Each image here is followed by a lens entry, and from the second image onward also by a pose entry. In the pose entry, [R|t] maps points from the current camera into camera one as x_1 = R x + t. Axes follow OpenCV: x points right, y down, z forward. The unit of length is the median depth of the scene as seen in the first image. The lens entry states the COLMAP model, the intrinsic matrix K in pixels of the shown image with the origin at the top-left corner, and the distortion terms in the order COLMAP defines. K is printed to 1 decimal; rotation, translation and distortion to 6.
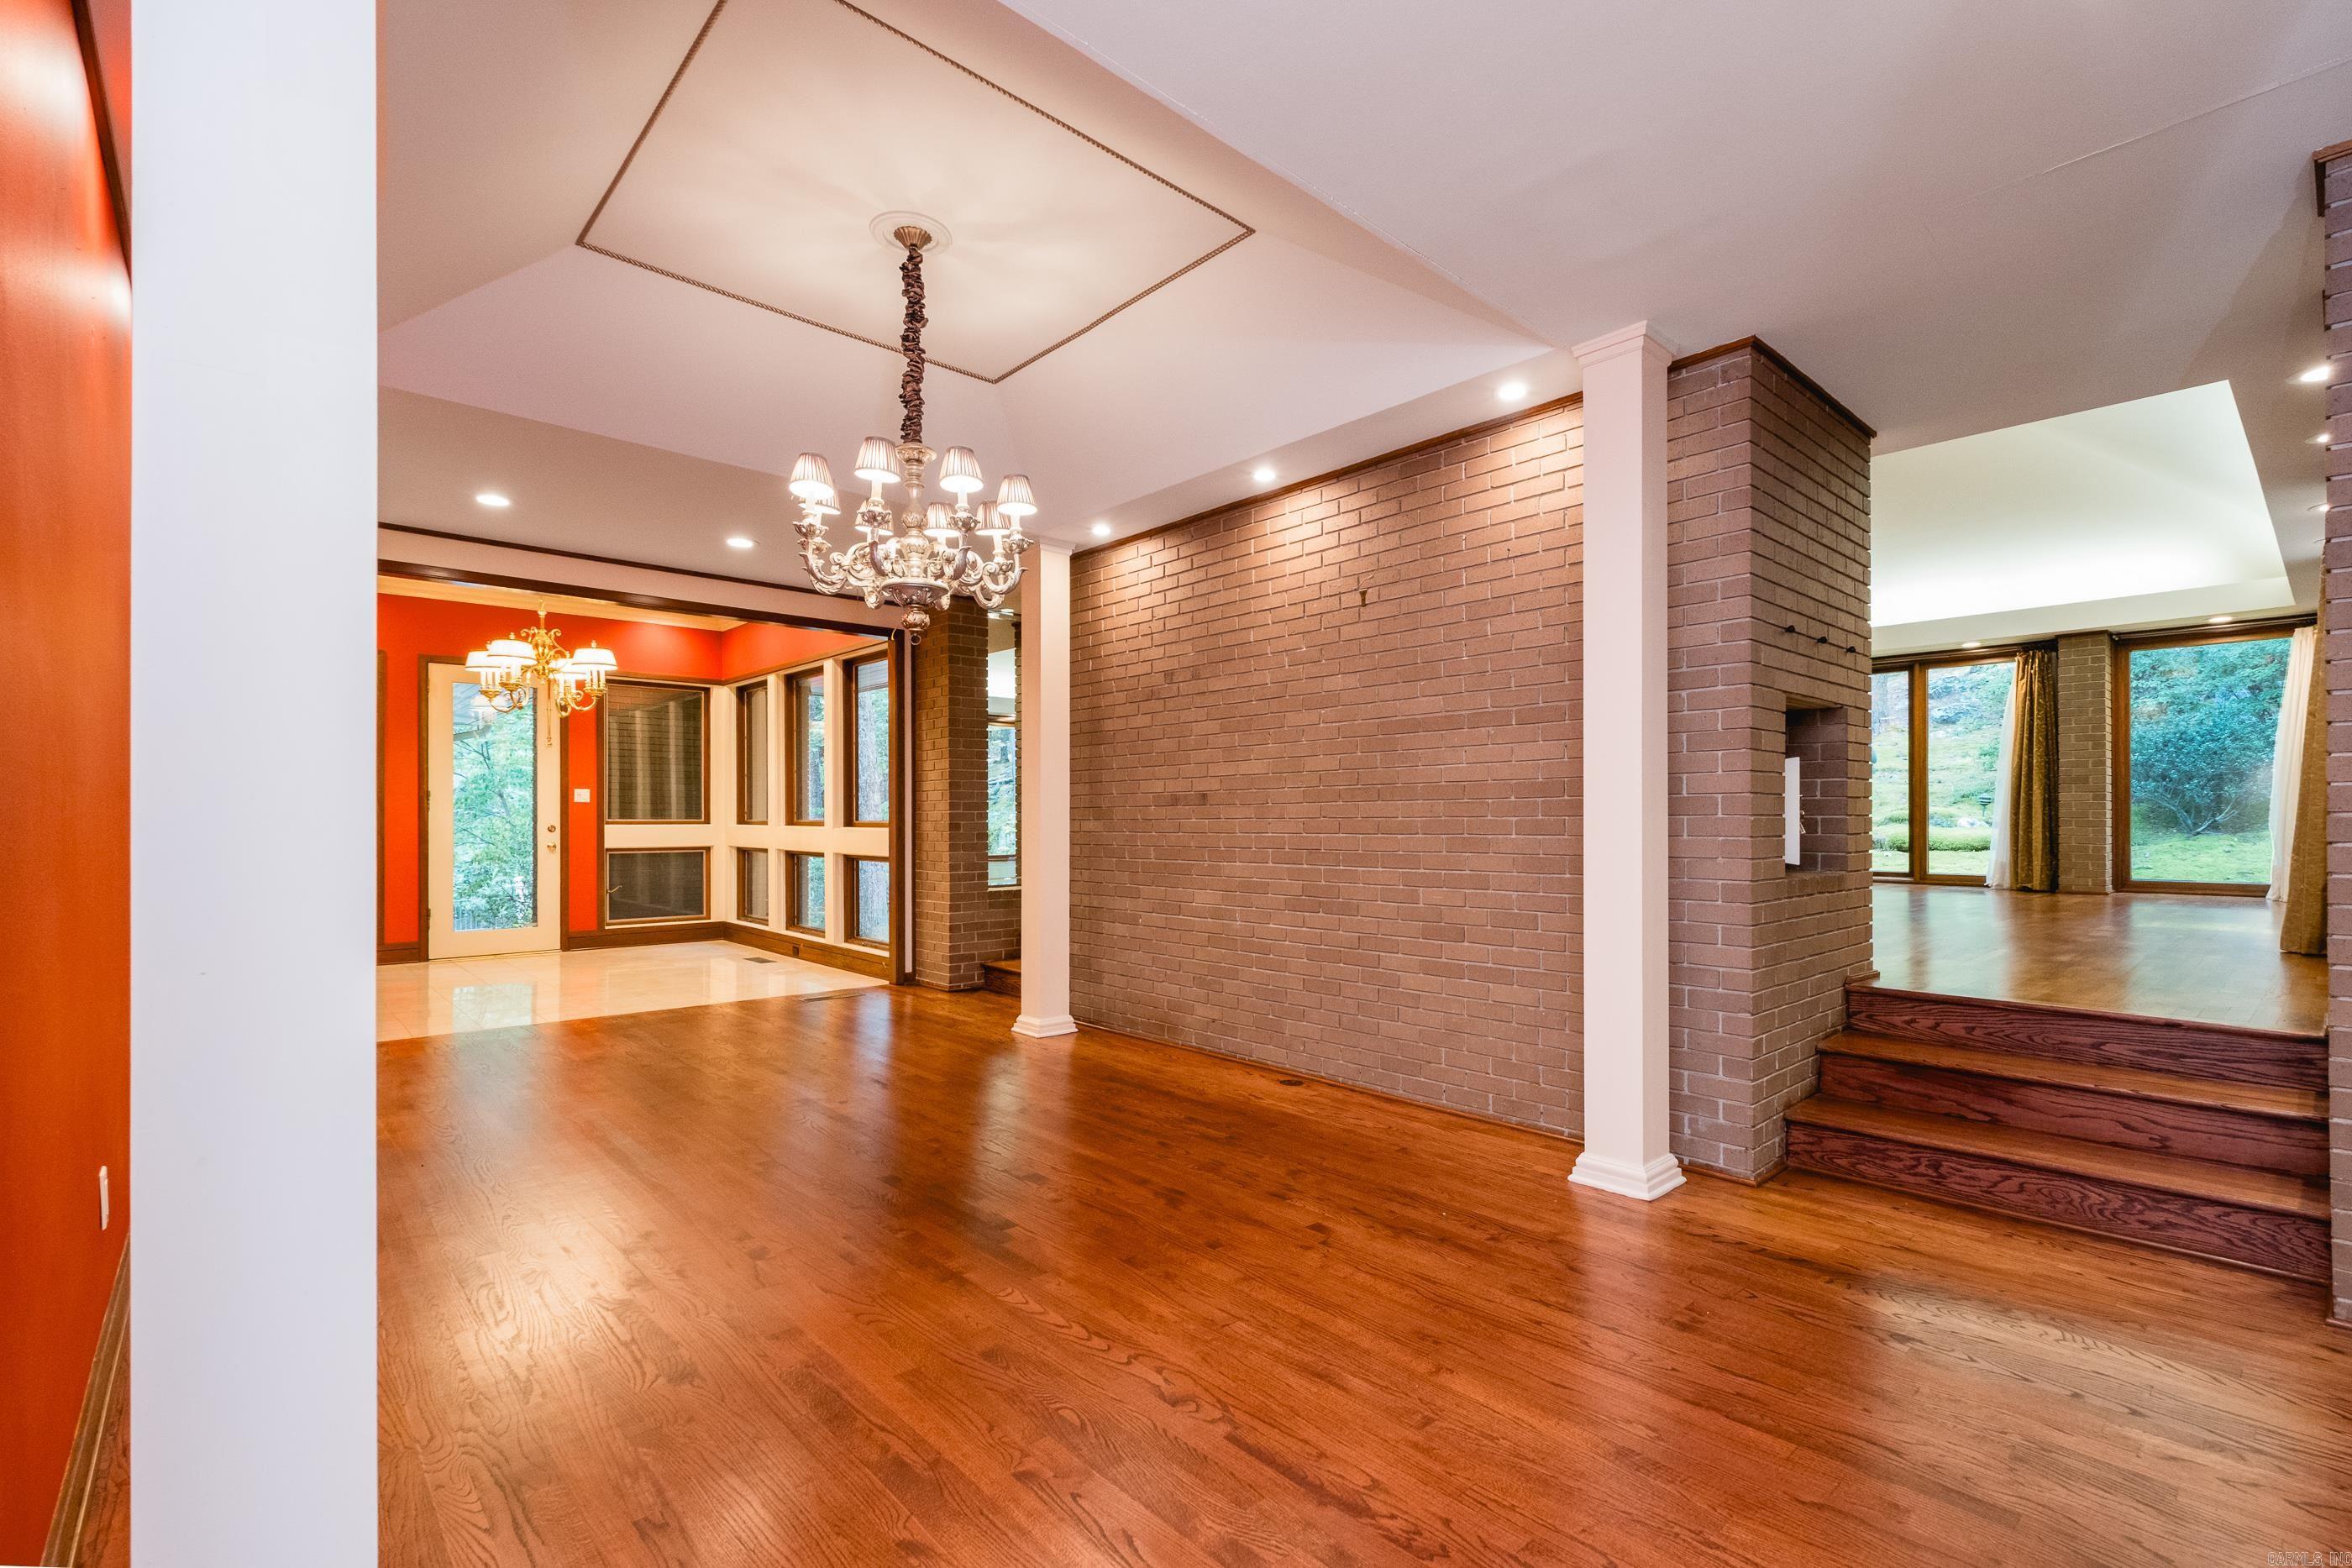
lens RADIAL K [[1037.9, 0, 1146.2], [0, 1037.9, 815.3], [0, 0, 1]] dist [0.036234, 0.000005]
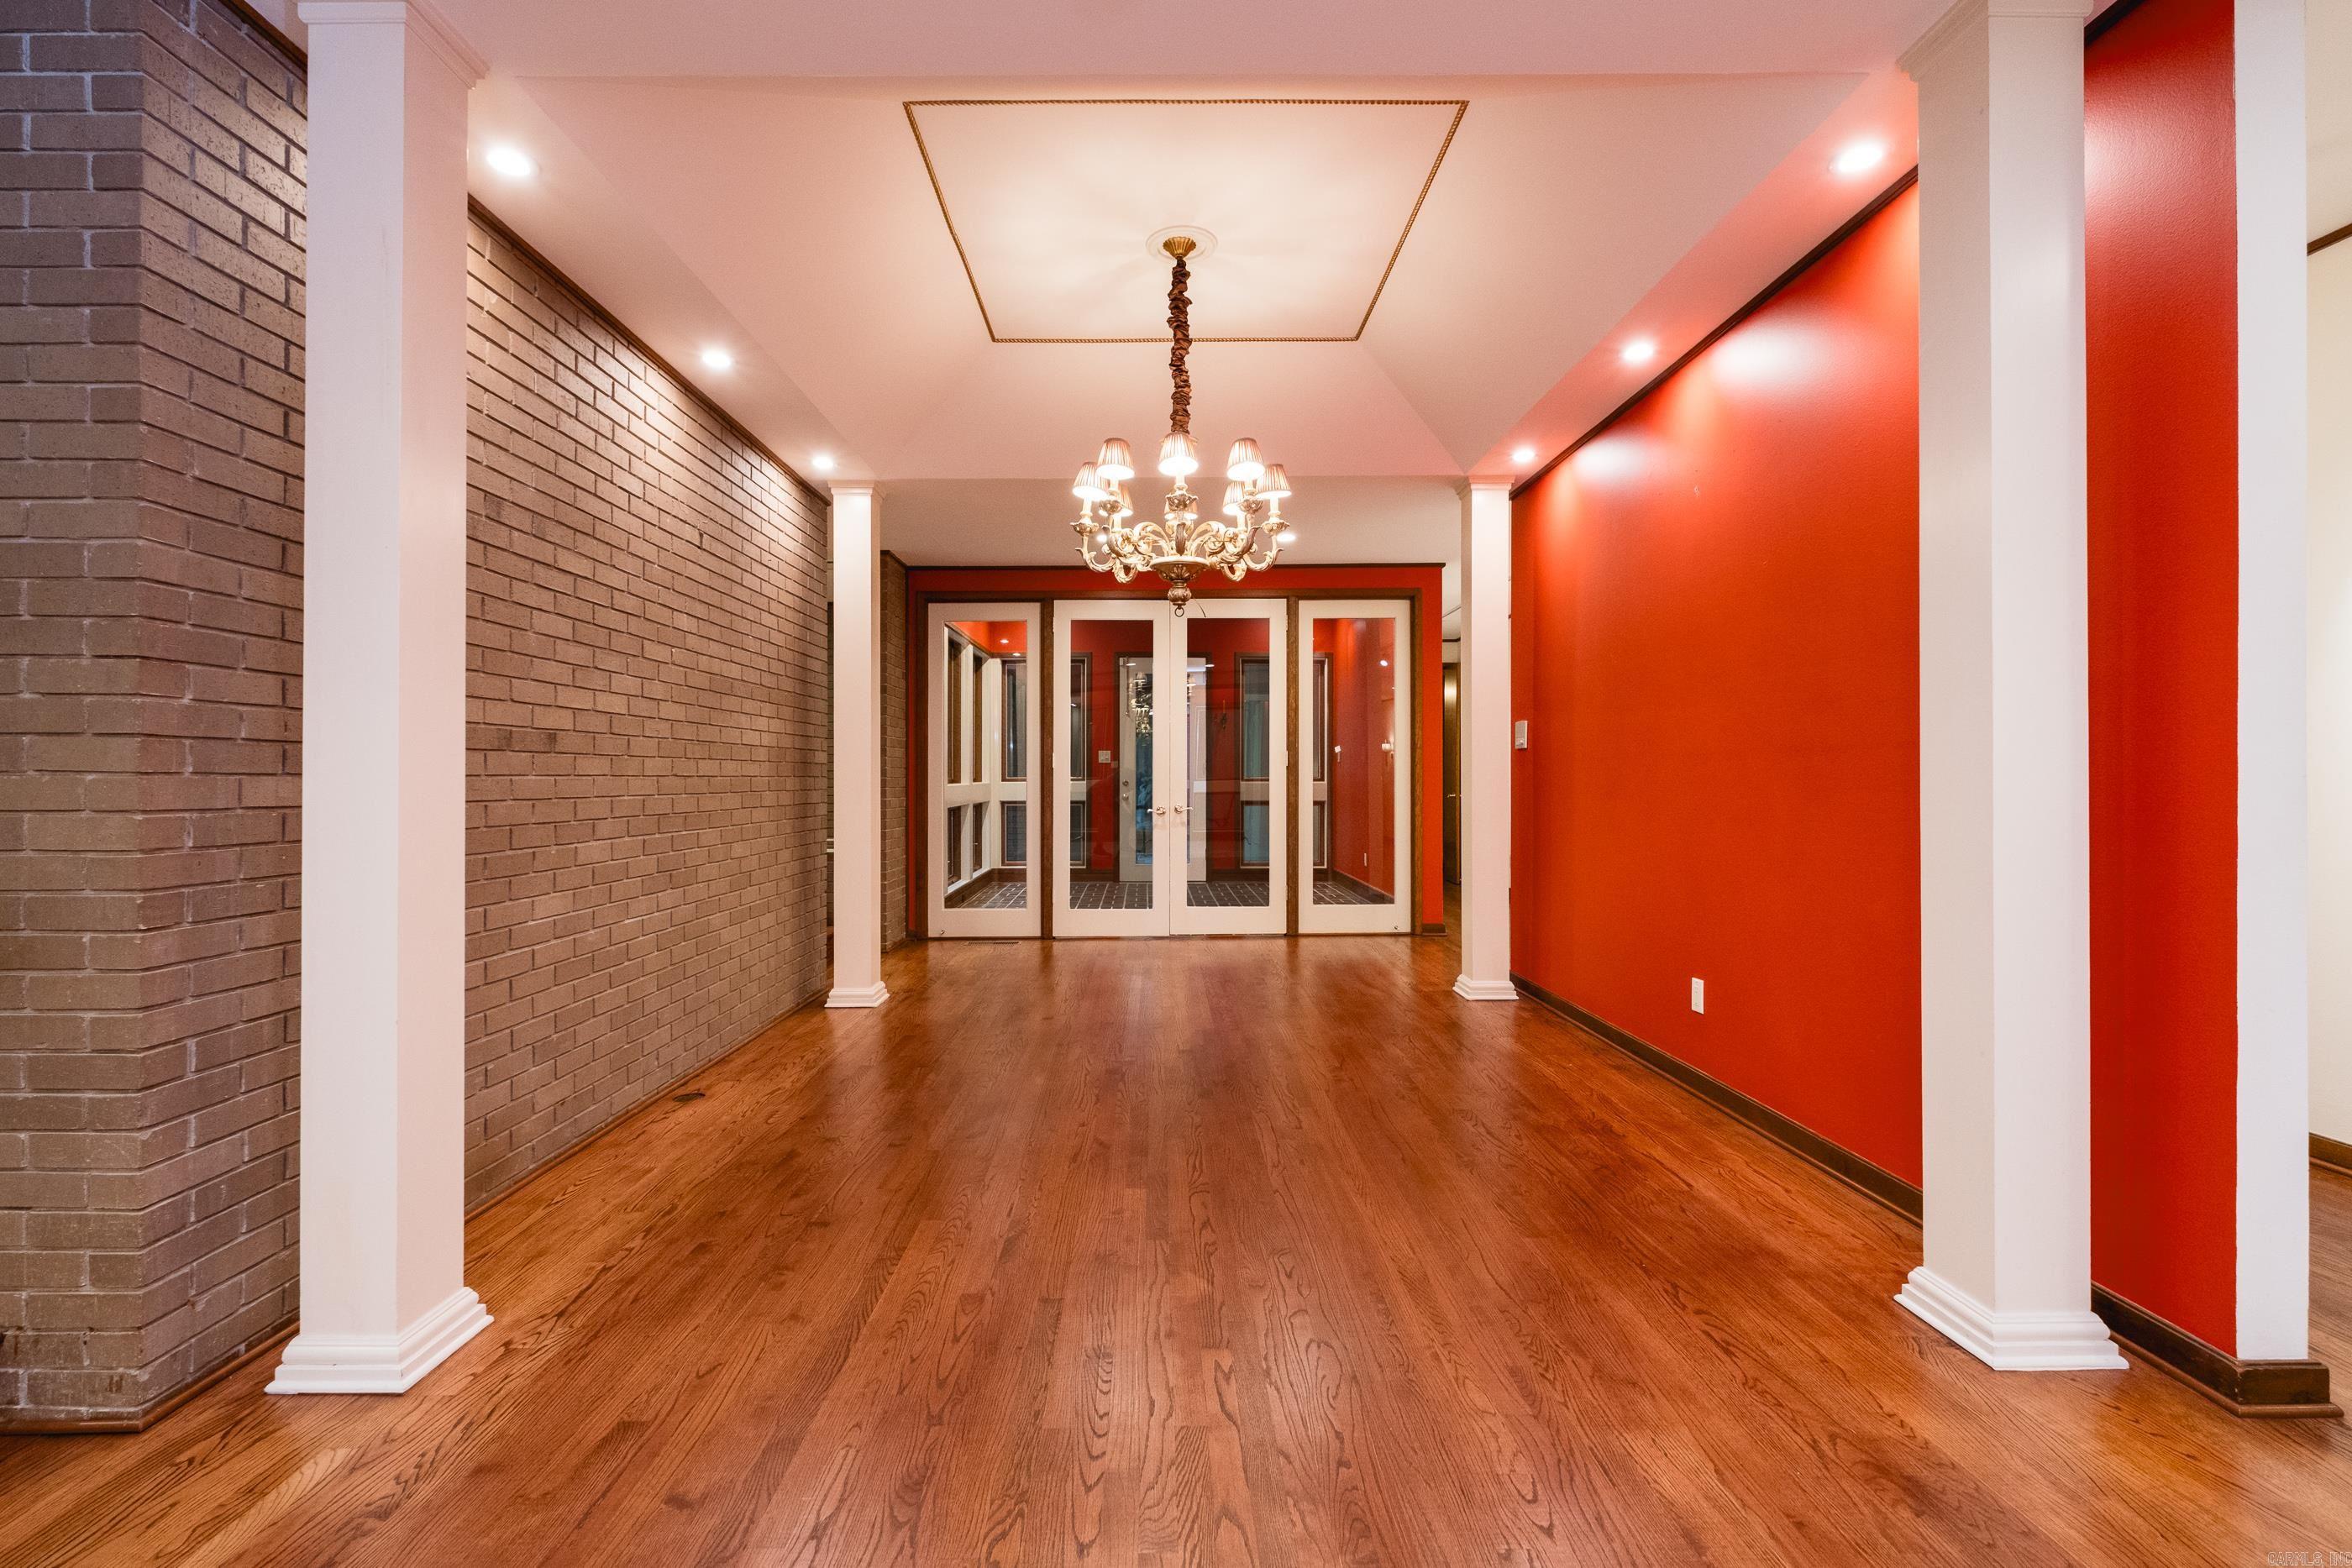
lens RADIAL K [[1011.8, 0, 1179.1], [0, 1011.8, 806.8], [0, 0, 1]] dist [0.000257, -0.001073]
pose [[-0.763678, -0.011965, 0.645487, -0.319749], [0.004661, 0.999700, 0.024045, 0.004717], [-0.645581, 0.021371, -0.763393, 0.645979]]
